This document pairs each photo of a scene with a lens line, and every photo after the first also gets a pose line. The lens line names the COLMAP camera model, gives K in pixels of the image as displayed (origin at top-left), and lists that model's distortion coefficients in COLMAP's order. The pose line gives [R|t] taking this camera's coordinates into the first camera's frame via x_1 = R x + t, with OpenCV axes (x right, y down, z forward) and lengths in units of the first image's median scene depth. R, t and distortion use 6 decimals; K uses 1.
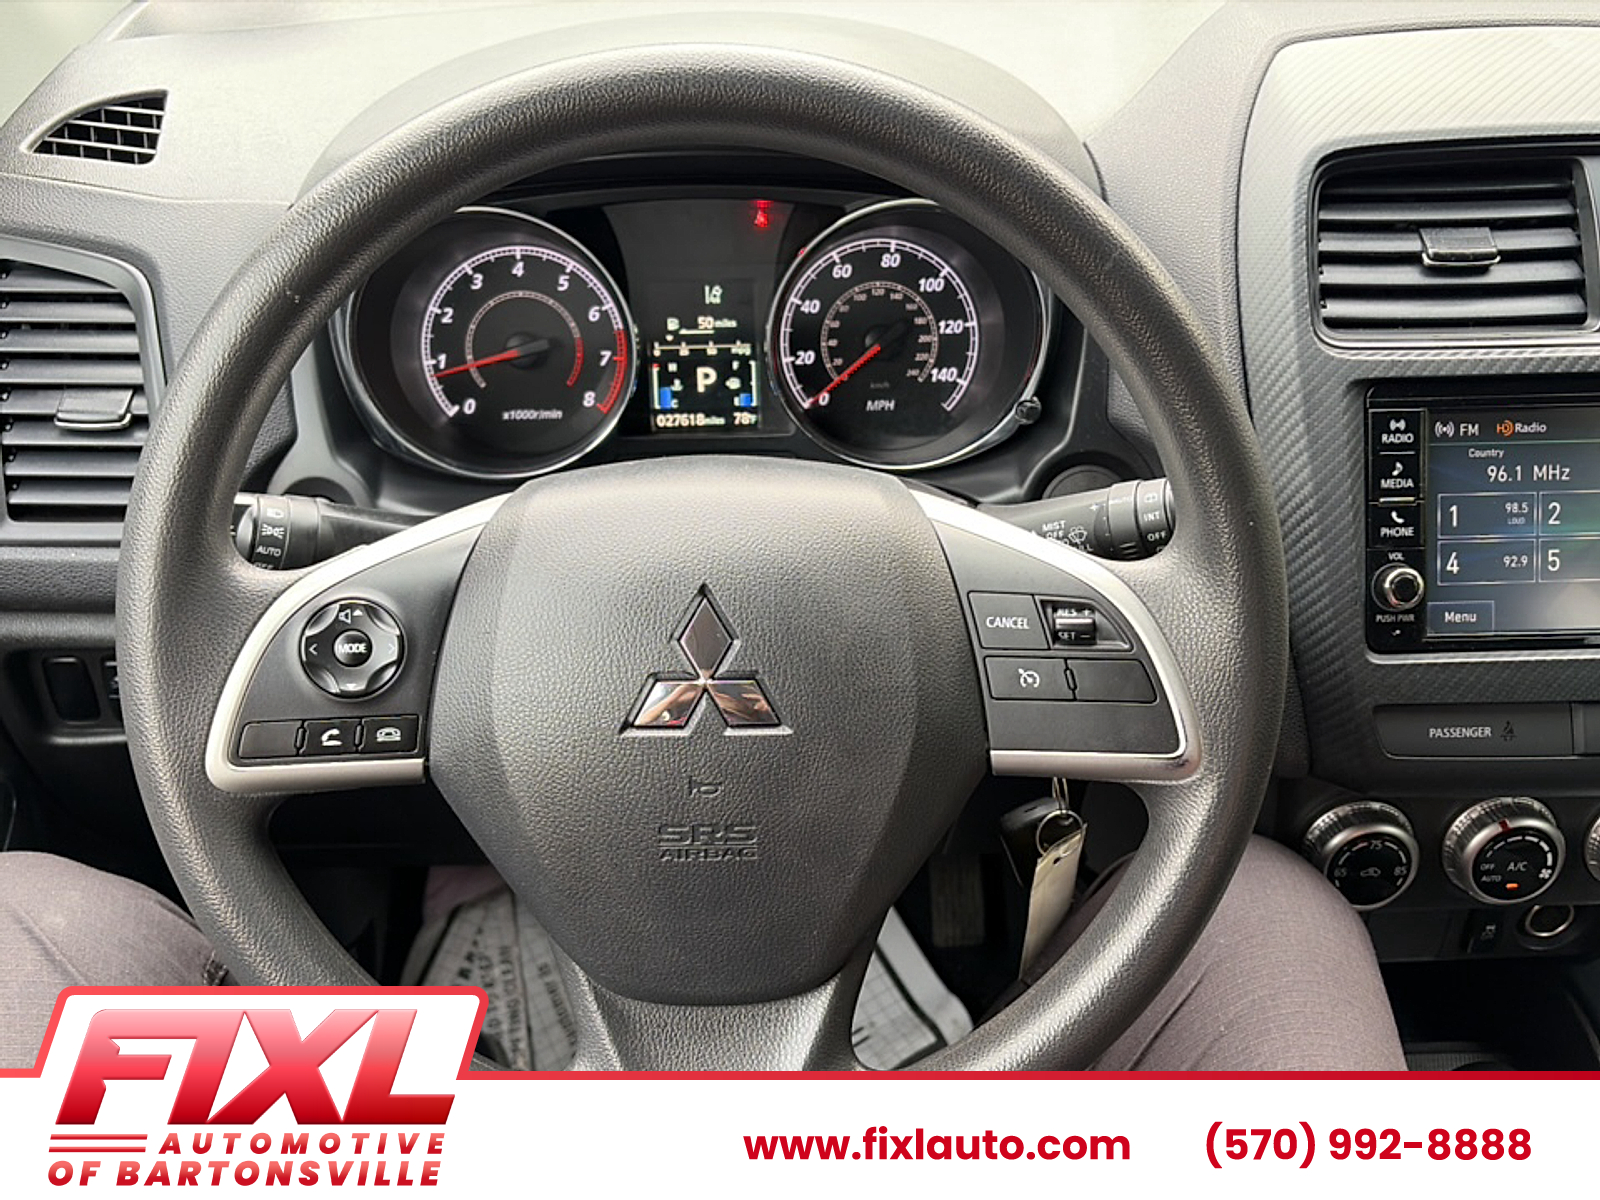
lens RADIAL K [[1537.6, 0, 802.8], [0, 1537.6, 609.0], [0, 0, 1]] dist [0.100655, -0.314576]
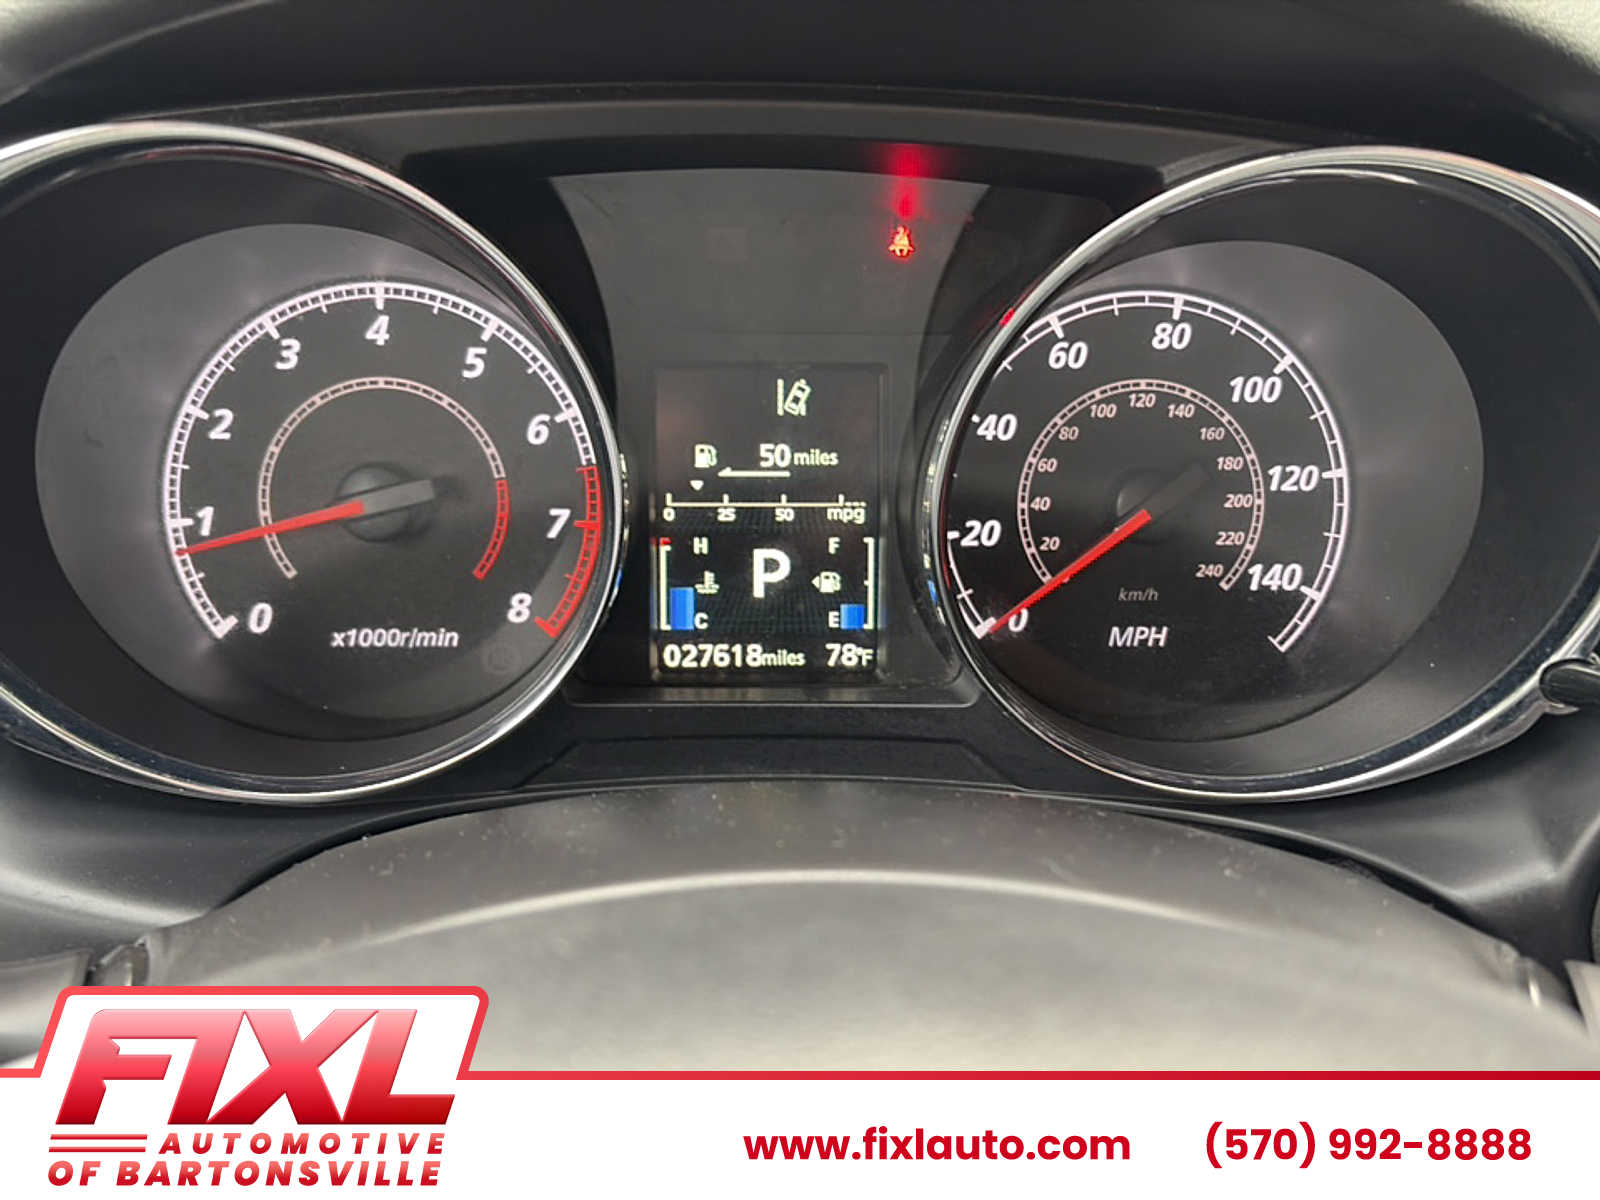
lens RADIAL K [[1501.0, 0, 800.0], [0, 1501.0, 600.0], [0, 0, 1]] dist [0.076615, -0.166802]
pose [[0.999581, 0.028361, 0.005729, -0.057247], [-0.027624, 0.994334, -0.102649, -0.095646], [-0.008608, 0.102448, 0.994701, 0.554085]]
